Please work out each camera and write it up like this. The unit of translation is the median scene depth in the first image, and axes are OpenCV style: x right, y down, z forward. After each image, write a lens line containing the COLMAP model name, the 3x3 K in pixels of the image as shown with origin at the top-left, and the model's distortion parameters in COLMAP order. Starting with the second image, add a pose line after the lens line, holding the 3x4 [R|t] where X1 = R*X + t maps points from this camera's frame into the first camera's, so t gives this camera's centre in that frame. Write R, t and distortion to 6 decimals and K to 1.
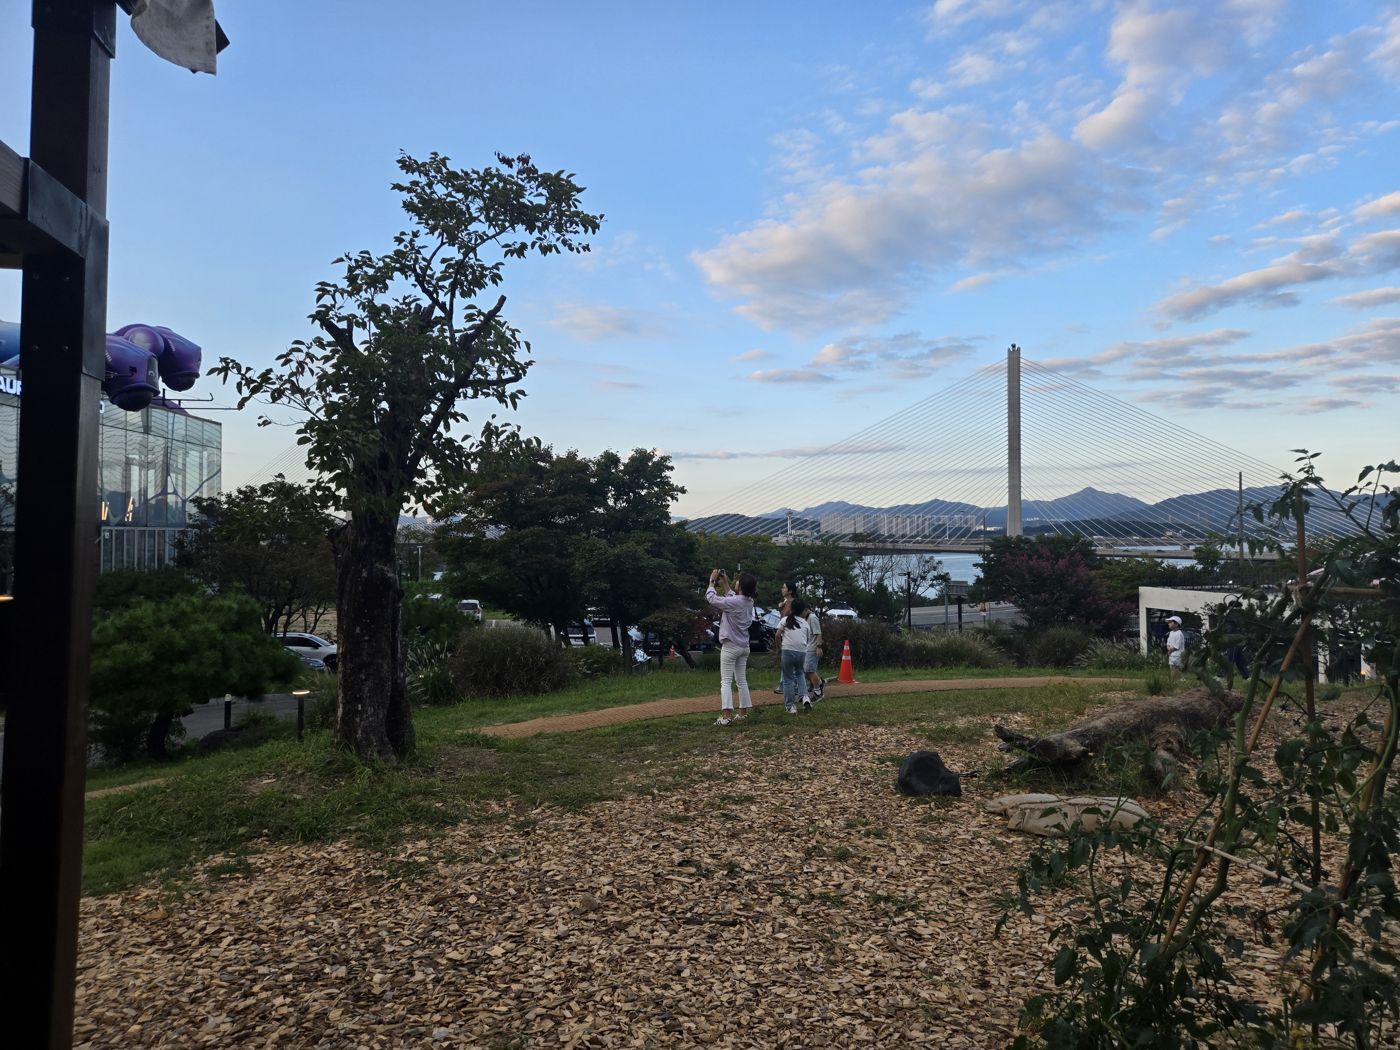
lens RADIAL K [[887.4, 0, 675.2], [0, 887.4, 519.1], [0, 0, 1]] dist [0.075225, -0.057352]
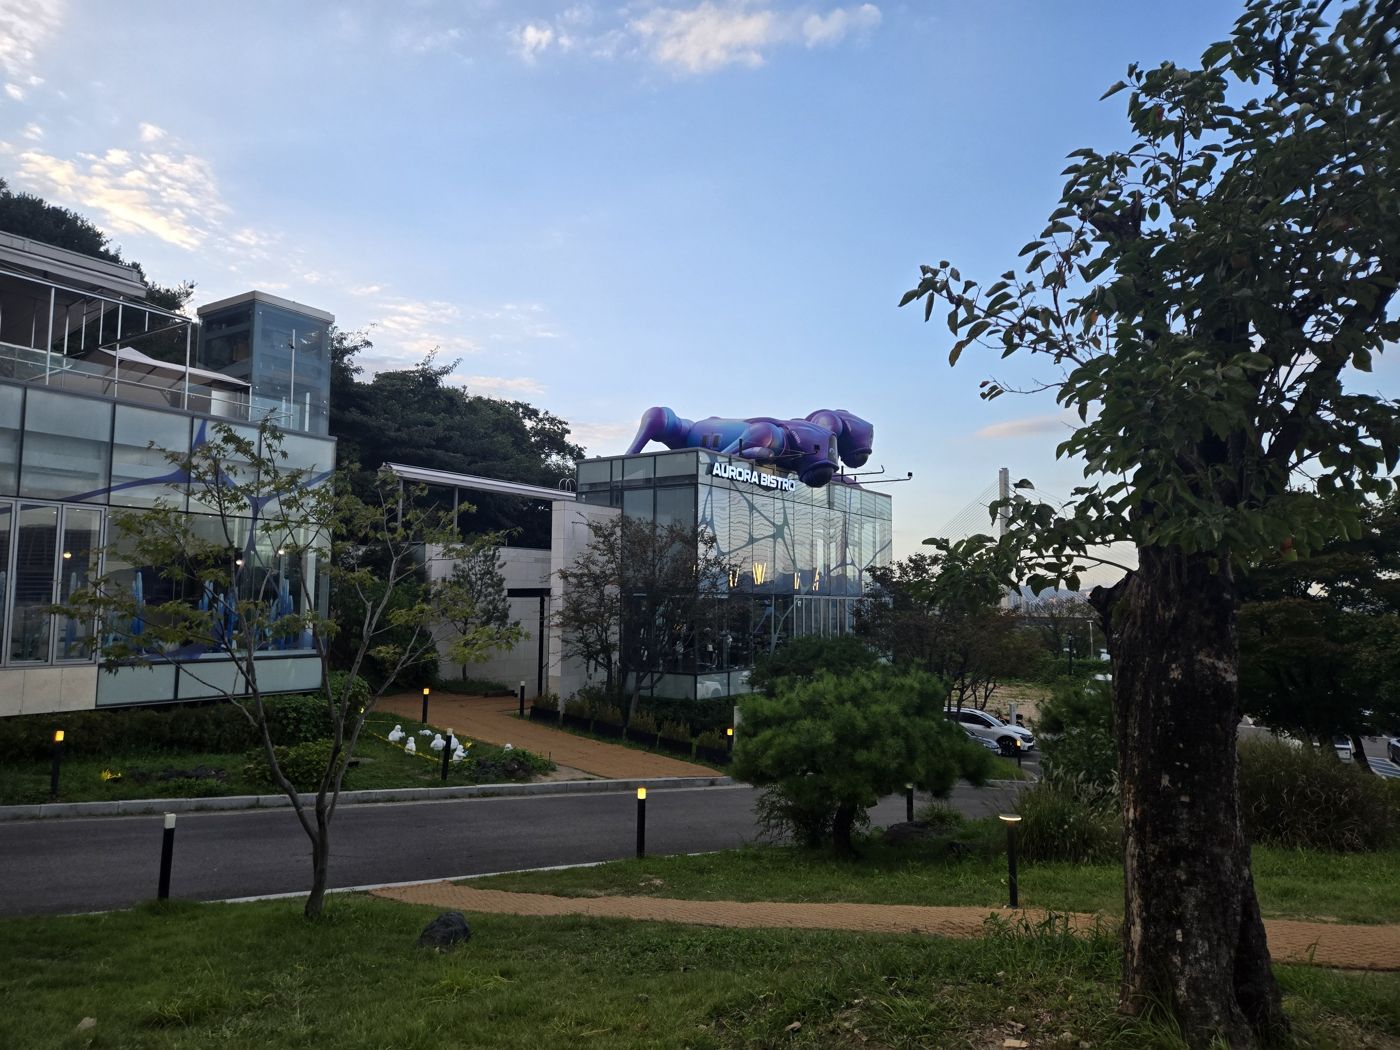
lens RADIAL K [[887.4, 0, 675.2], [0, 887.4, 519.1], [0, 0, 1]] dist [0.075225, -0.057352]
pose [[0.763205, -0.053481, -0.643939, -0.084065], [0.001684, 0.996730, -0.080784, 0.005290], [0.646154, 0.060570, 0.760800, 0.151619]]
